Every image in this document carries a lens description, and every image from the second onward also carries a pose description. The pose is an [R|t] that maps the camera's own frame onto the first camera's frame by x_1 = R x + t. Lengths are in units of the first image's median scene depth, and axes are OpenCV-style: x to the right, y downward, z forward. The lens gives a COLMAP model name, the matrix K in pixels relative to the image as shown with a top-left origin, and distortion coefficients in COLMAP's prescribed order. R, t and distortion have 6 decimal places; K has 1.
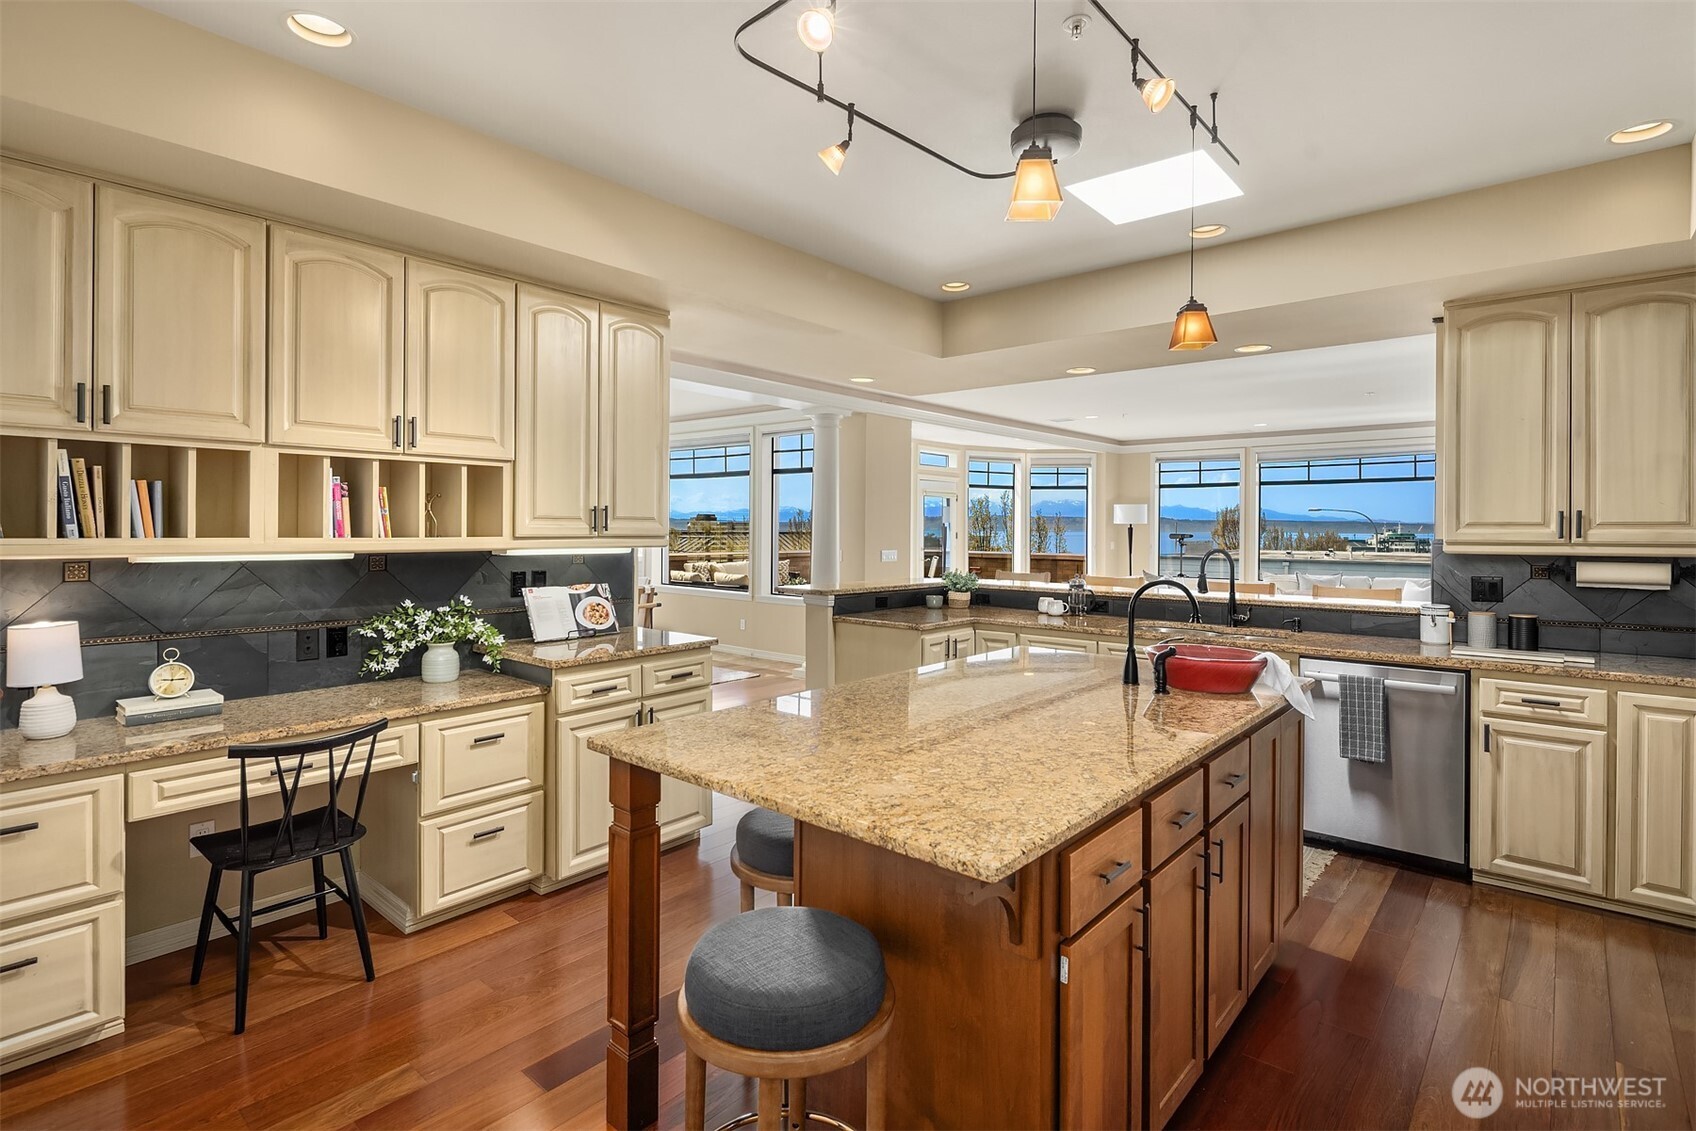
lens RADIAL K [[826.5, 0, 839.5], [0, 826.5, 532.4], [0, 0, 1]] dist [-0.000818, -0.000709]
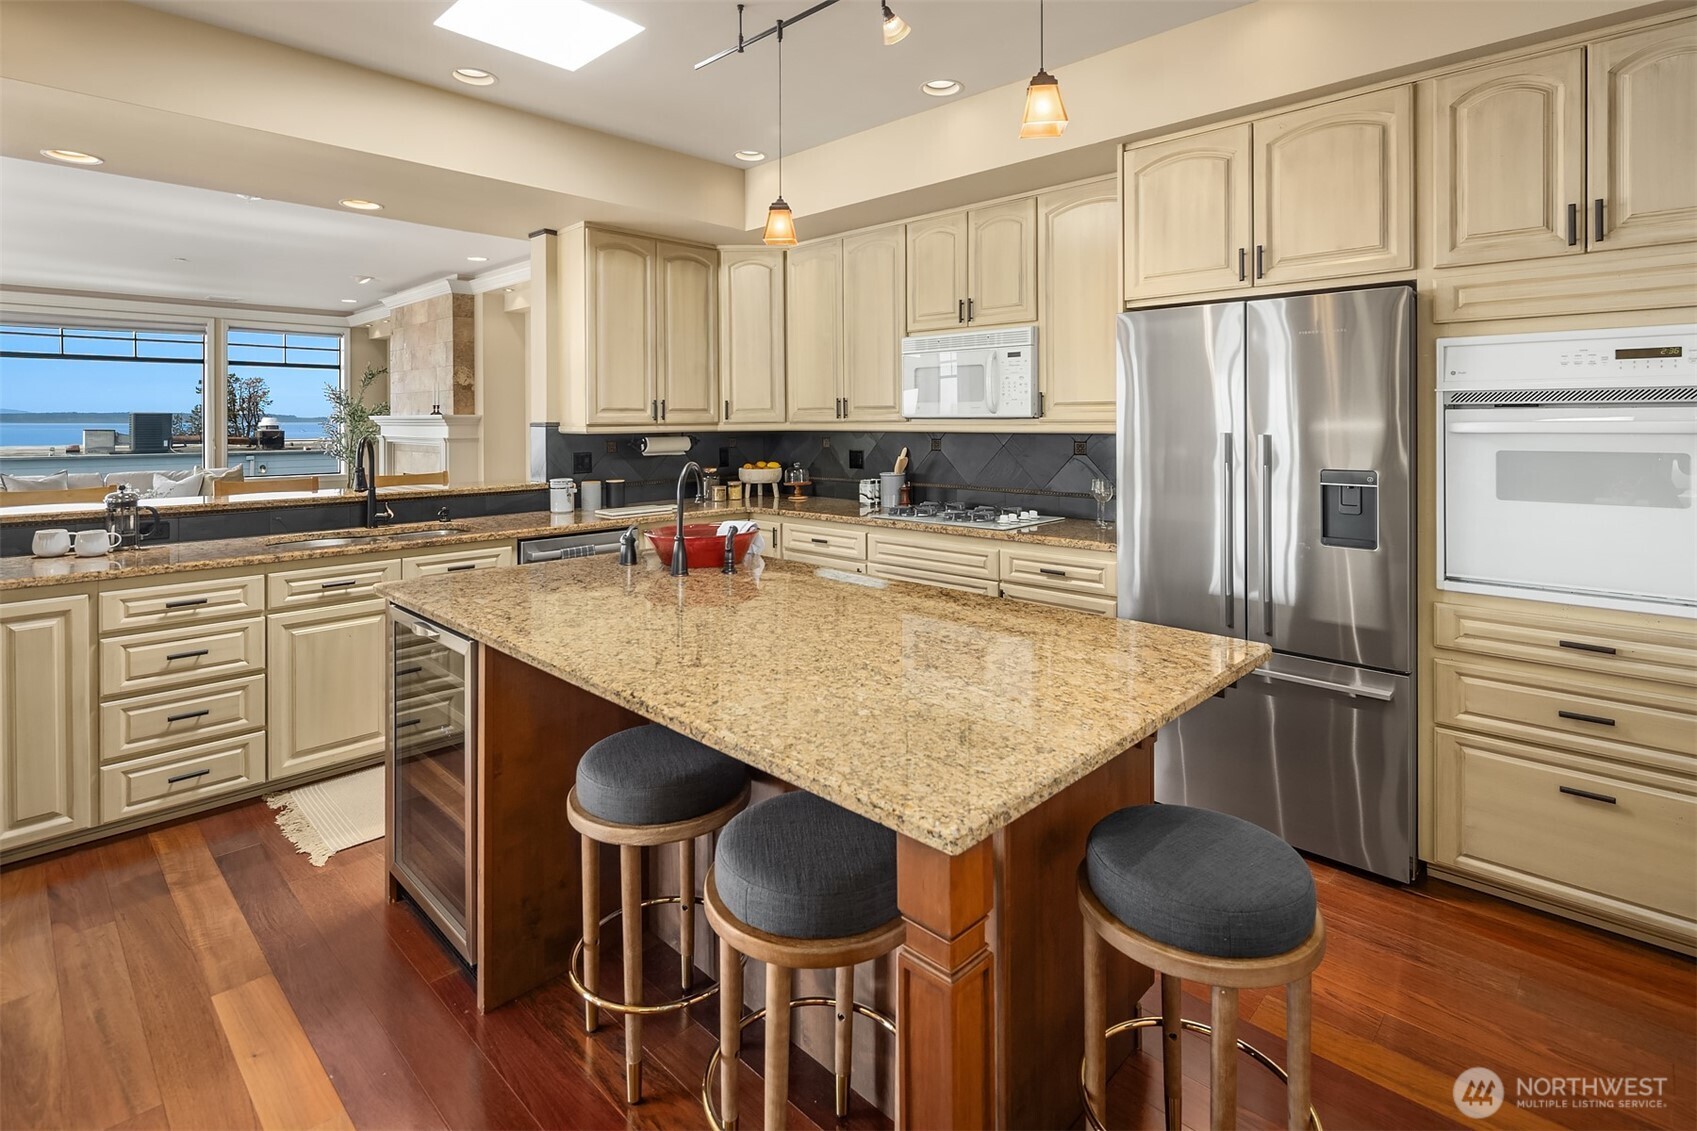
lens RADIAL K [[825.9, 0, 843.9], [0, 825.9, 420.8], [0, 0, 1]] dist [0.000159, -0.000416]
pose [[0.047916, -0.005865, 0.998834, -0.443970], [0.006344, 0.999964, 0.005568, 0.002630], [-0.998831, 0.006070, 0.047951, 0.590340]]
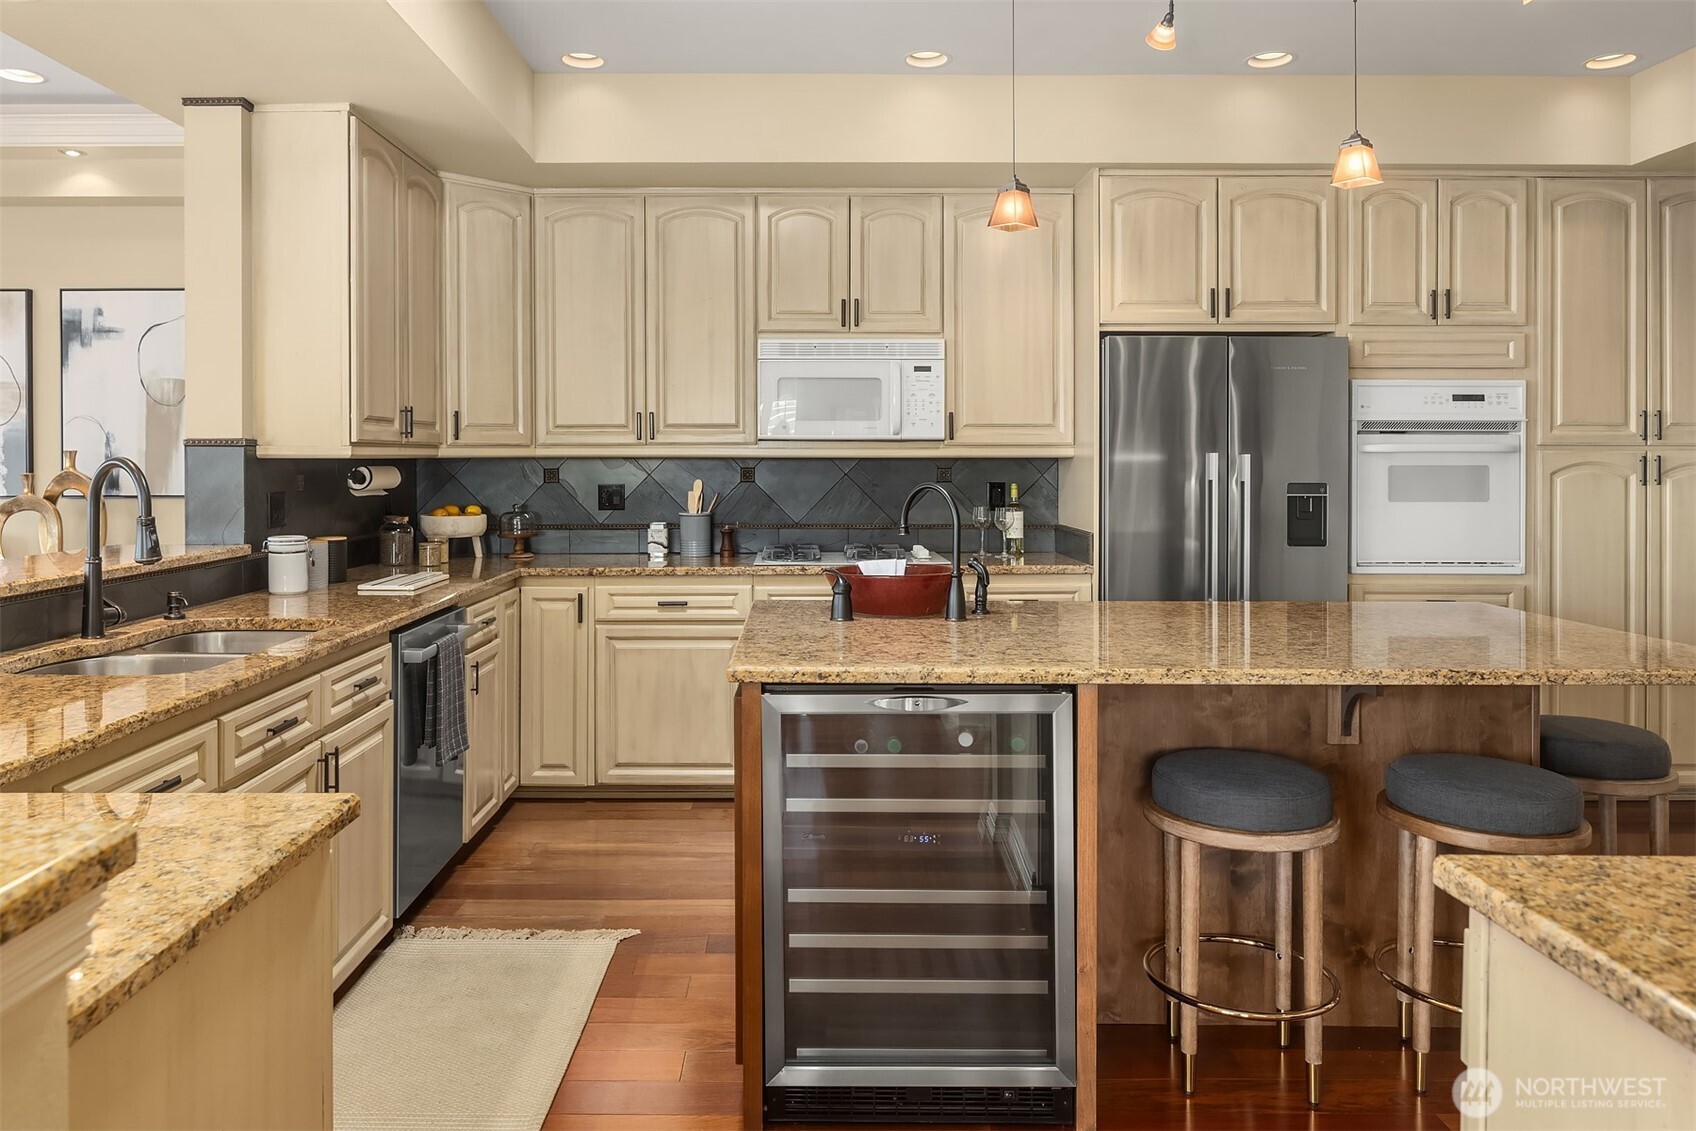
lens RADIAL K [[1162.8, 0, 809.6], [0, 1162.8, 465.3], [0, 0, 1]] dist [-0.003588, -0.000250]
pose [[-0.658904, -0.008967, 0.752174, -0.287550], [-0.001264, 0.999941, 0.010814, 0.020731], [-0.752226, 0.006175, -0.658876, 1.395198]]
